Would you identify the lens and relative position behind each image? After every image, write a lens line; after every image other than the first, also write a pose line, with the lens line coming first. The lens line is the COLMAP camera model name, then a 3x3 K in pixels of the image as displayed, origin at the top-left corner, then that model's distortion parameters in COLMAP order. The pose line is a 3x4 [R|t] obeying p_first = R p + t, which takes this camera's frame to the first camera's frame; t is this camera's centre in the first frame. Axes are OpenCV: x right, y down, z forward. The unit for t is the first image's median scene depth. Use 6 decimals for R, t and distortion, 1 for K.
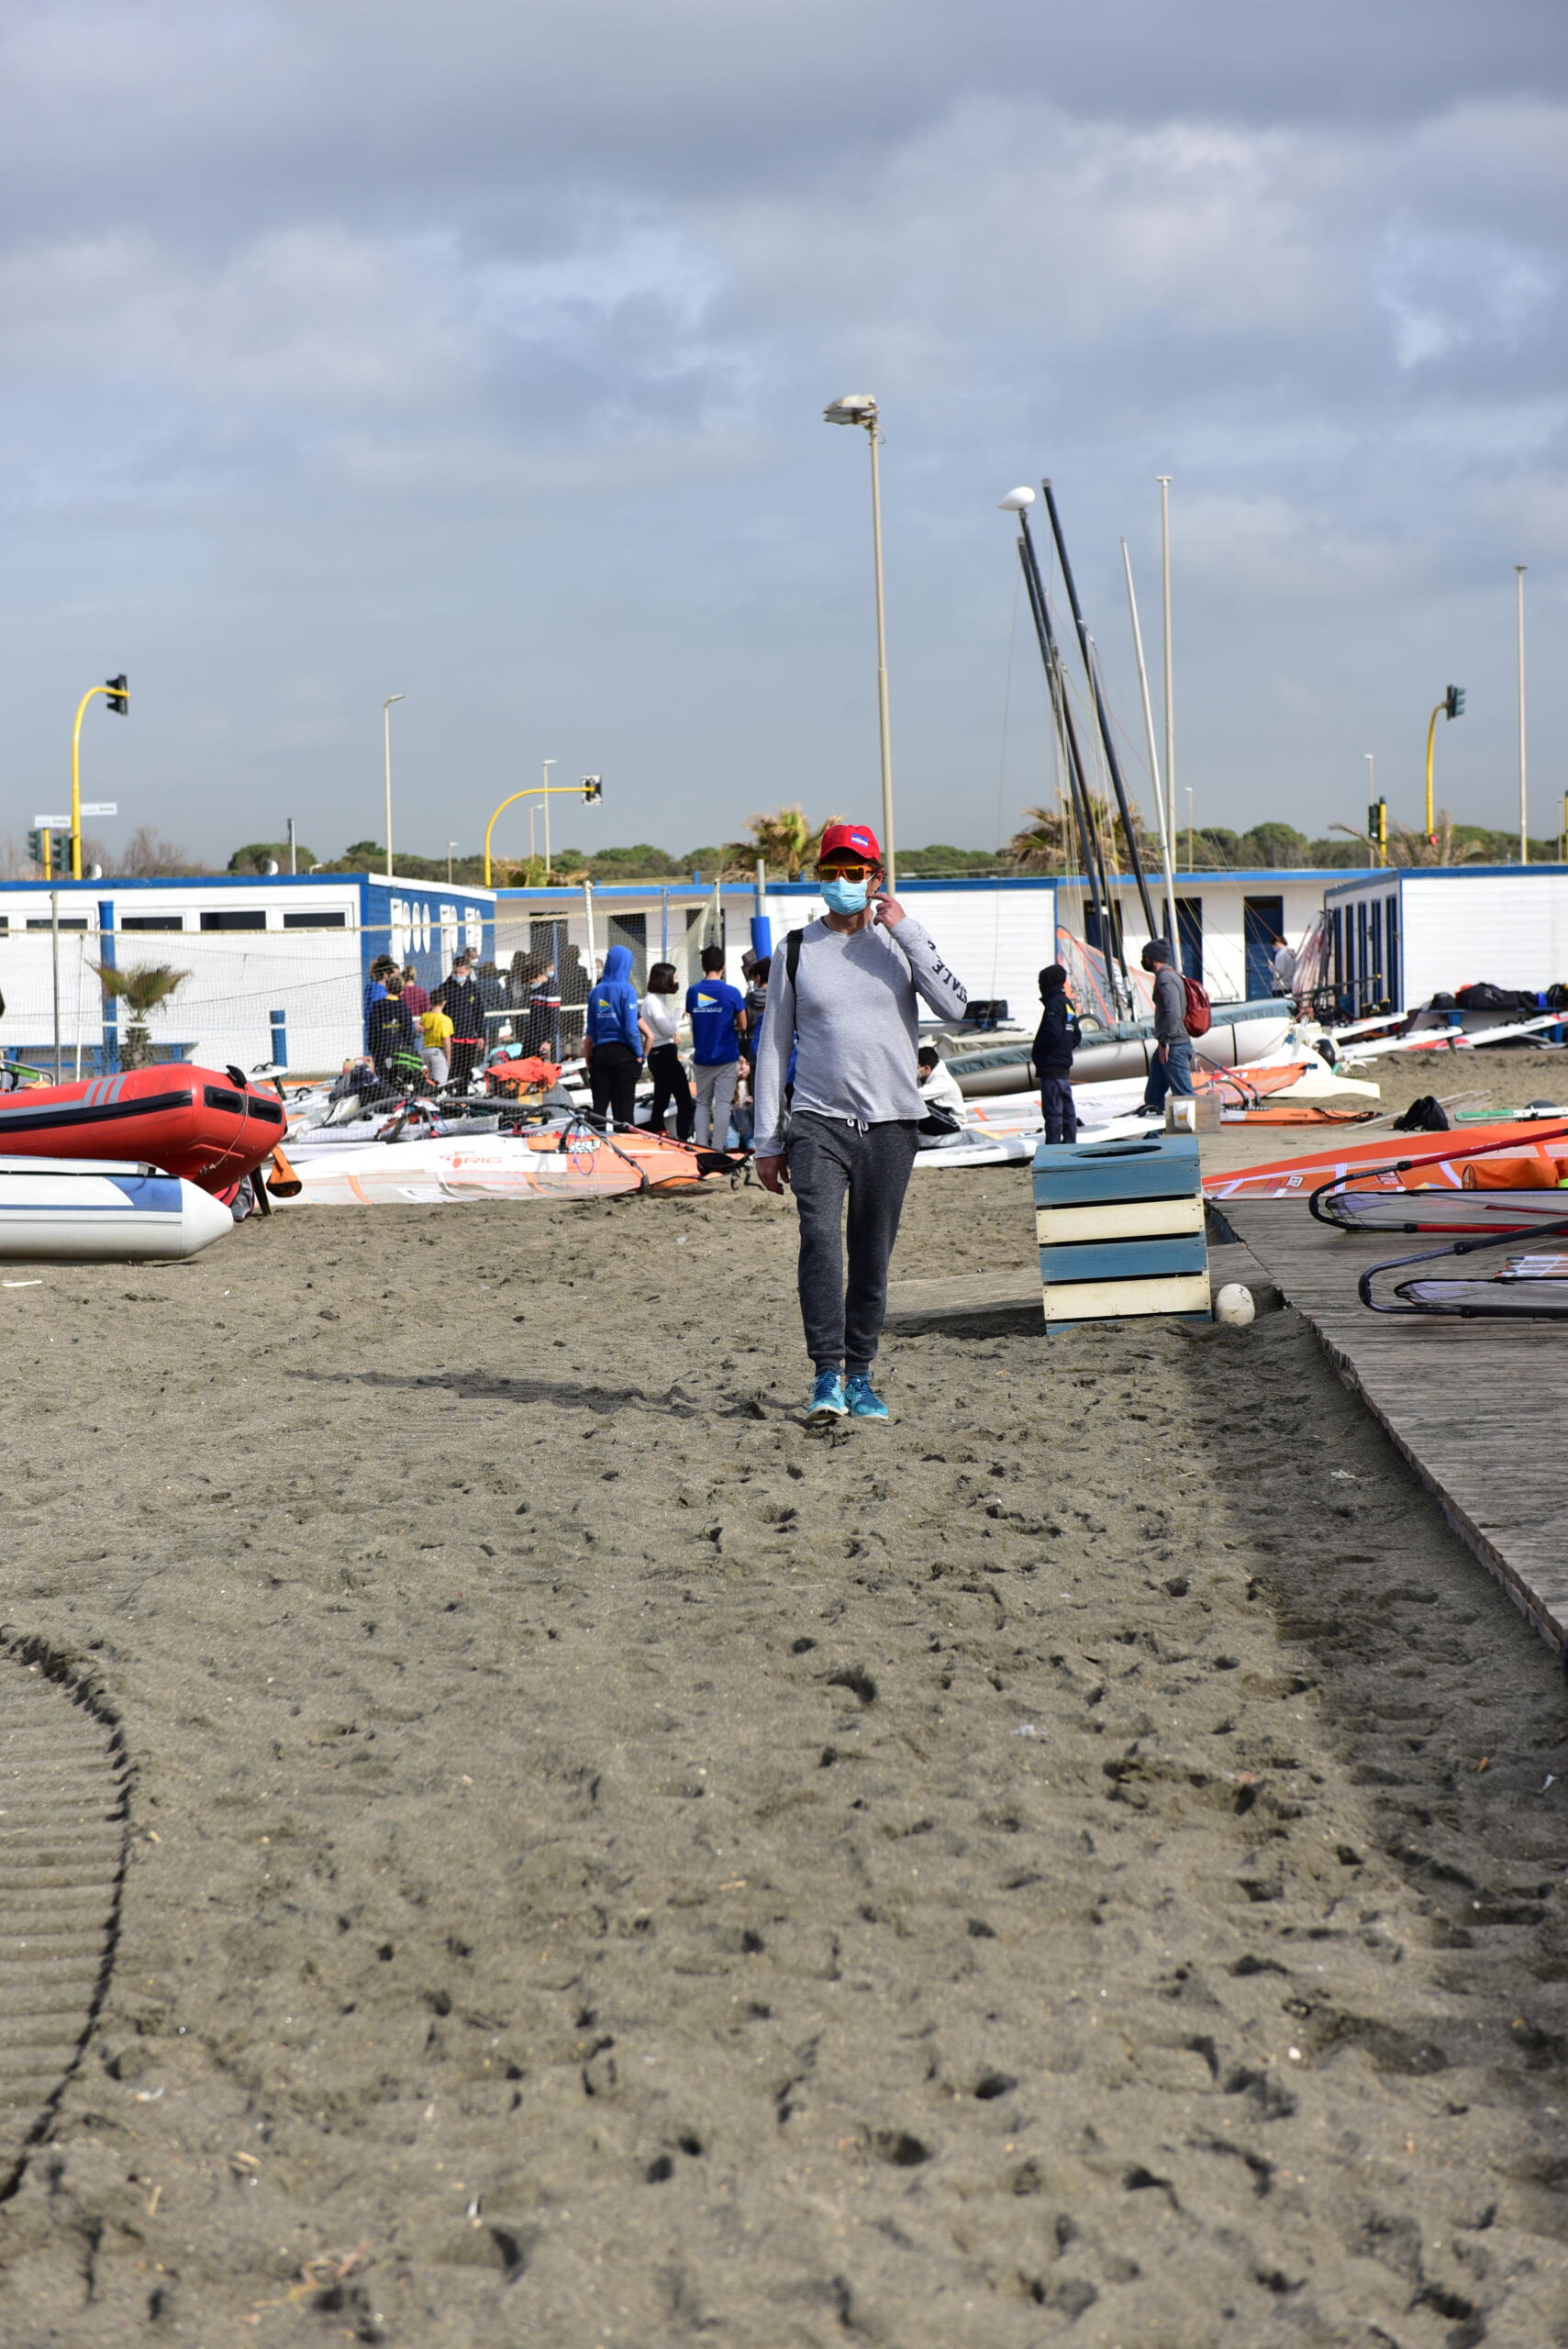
lens RADIAL K [[4402.5, 0, 784.0], [0, 4402.5, 1174.5], [0, 0, 1]] dist [0.130505, -0.341953]
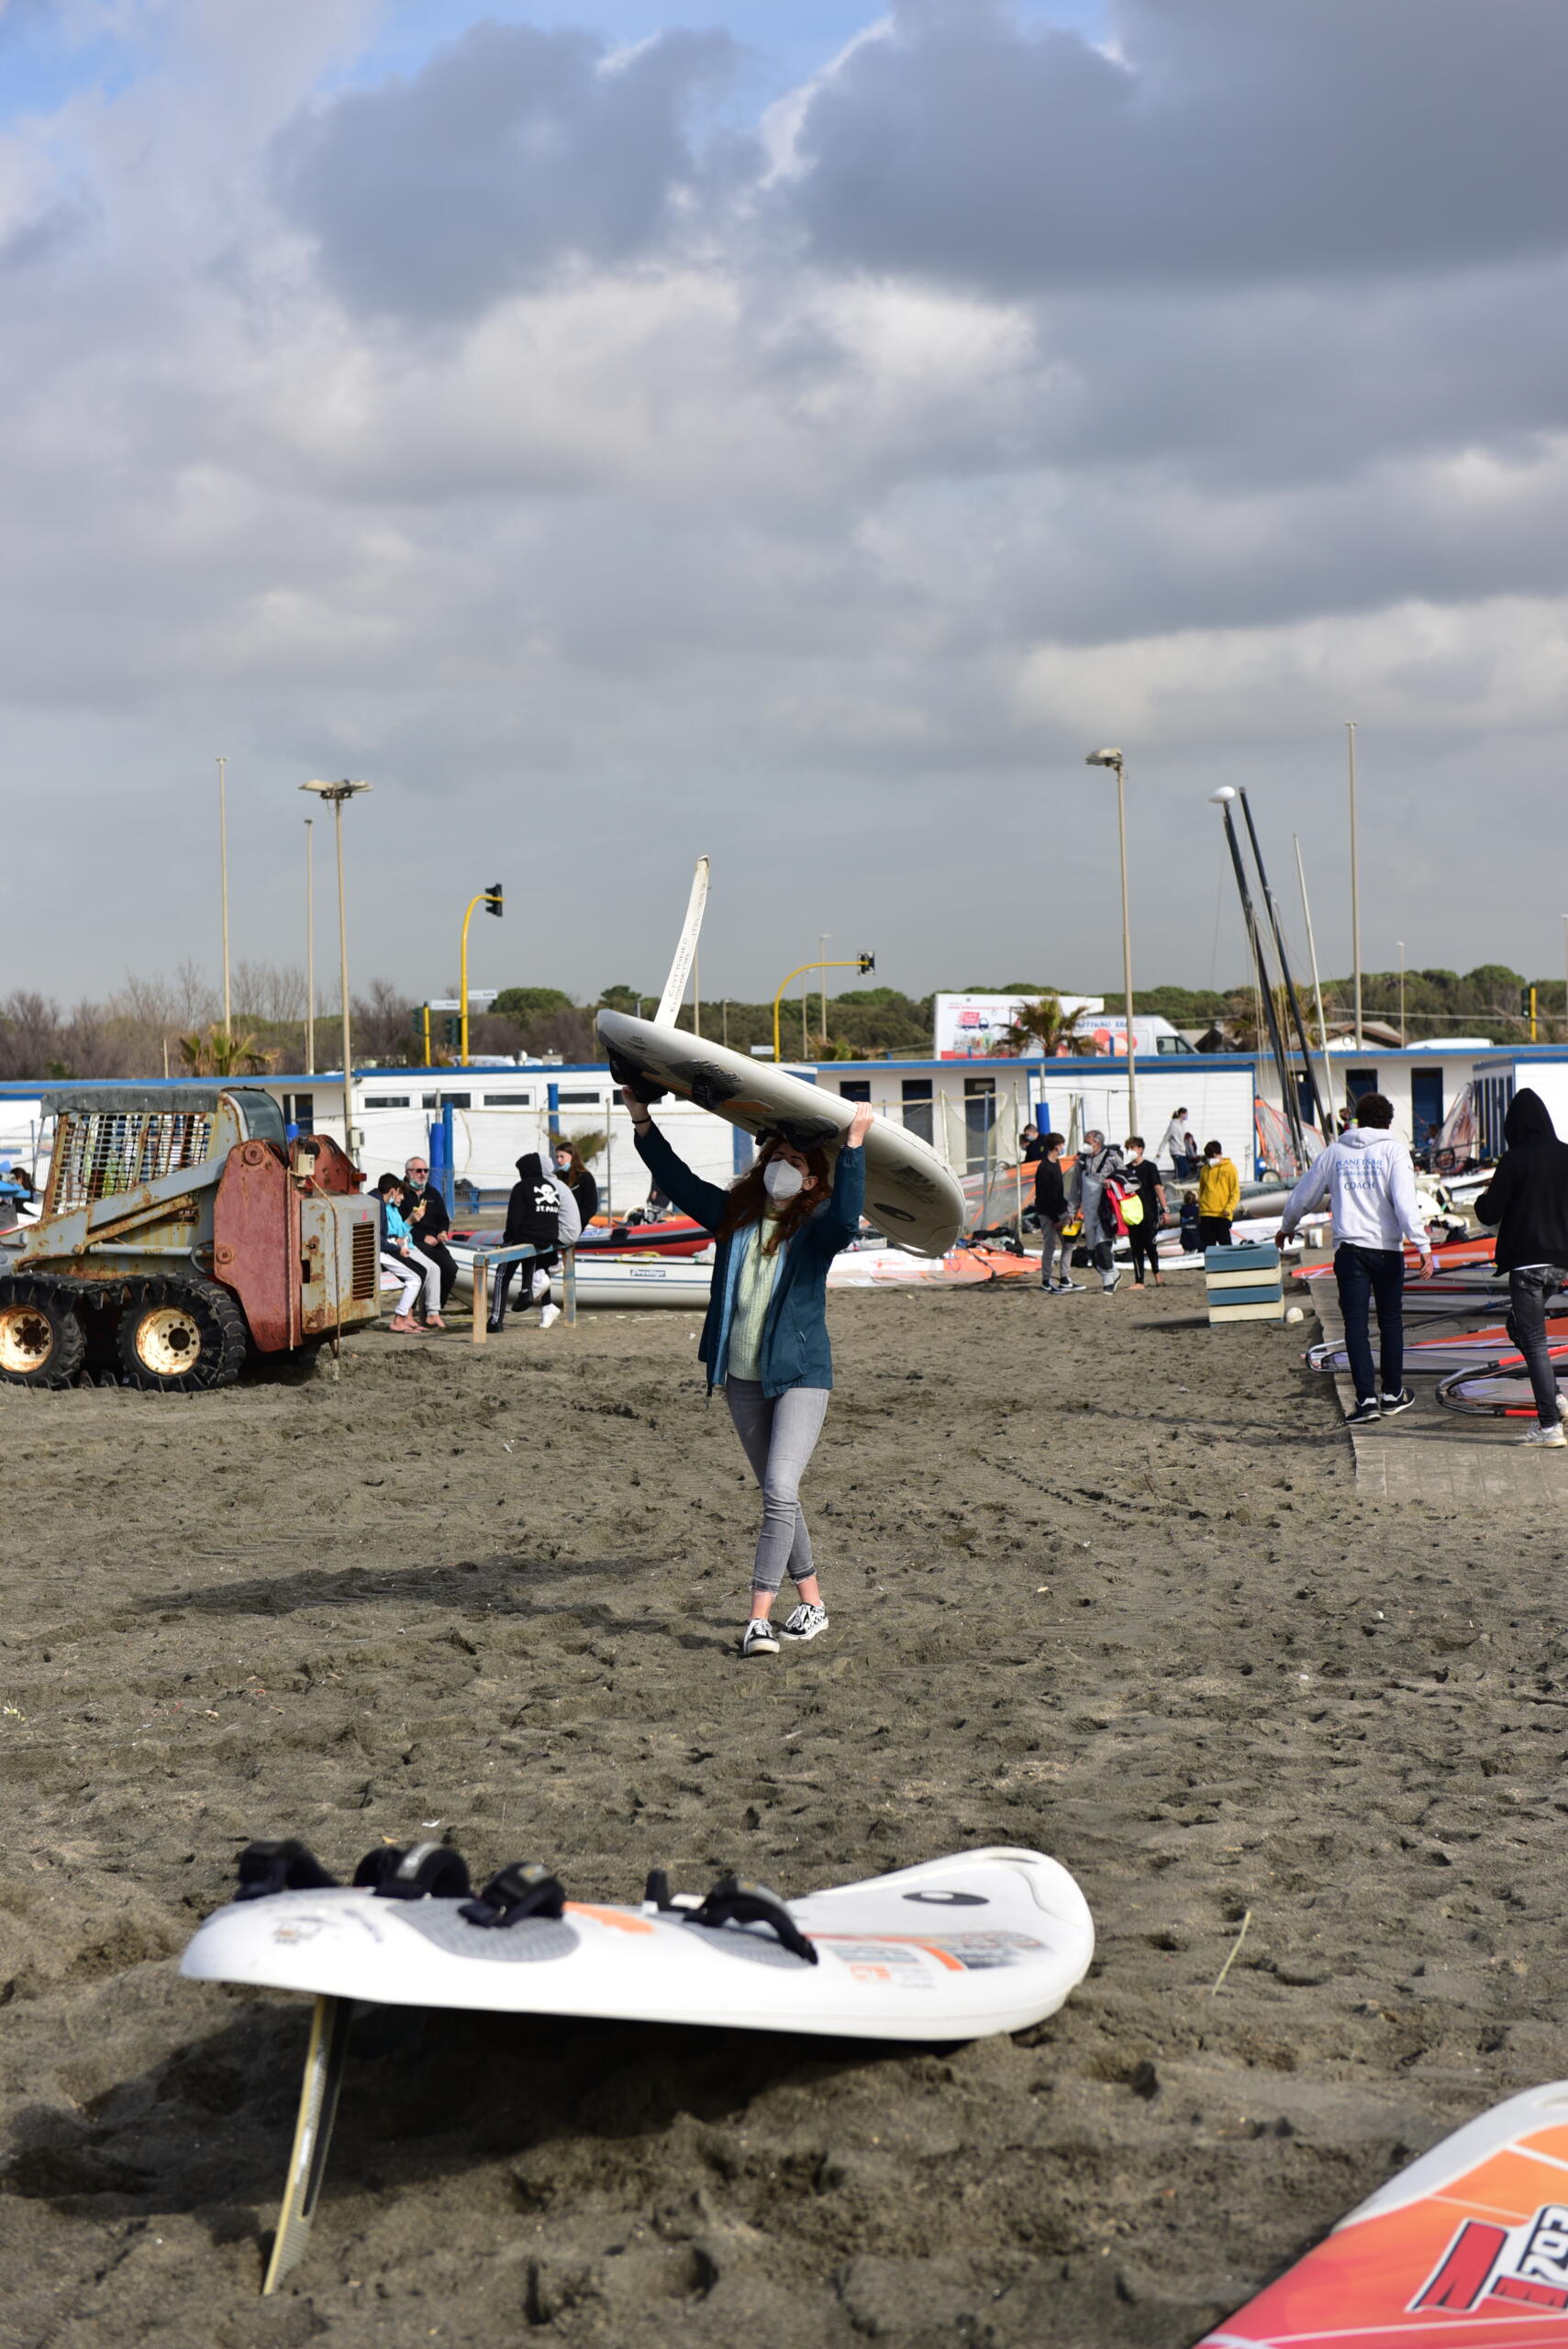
lens RADIAL K [[4402.5, 0, 784.0], [0, 4402.5, 1174.5], [0, 0, 1]] dist [0.130505, -0.341953]
pose [[0.998658, 0.000179, -0.051795, -0.007359], [-0.001739, 0.999546, -0.030078, 0.004359], [0.051766, 0.030127, 0.998205, -0.221892]]
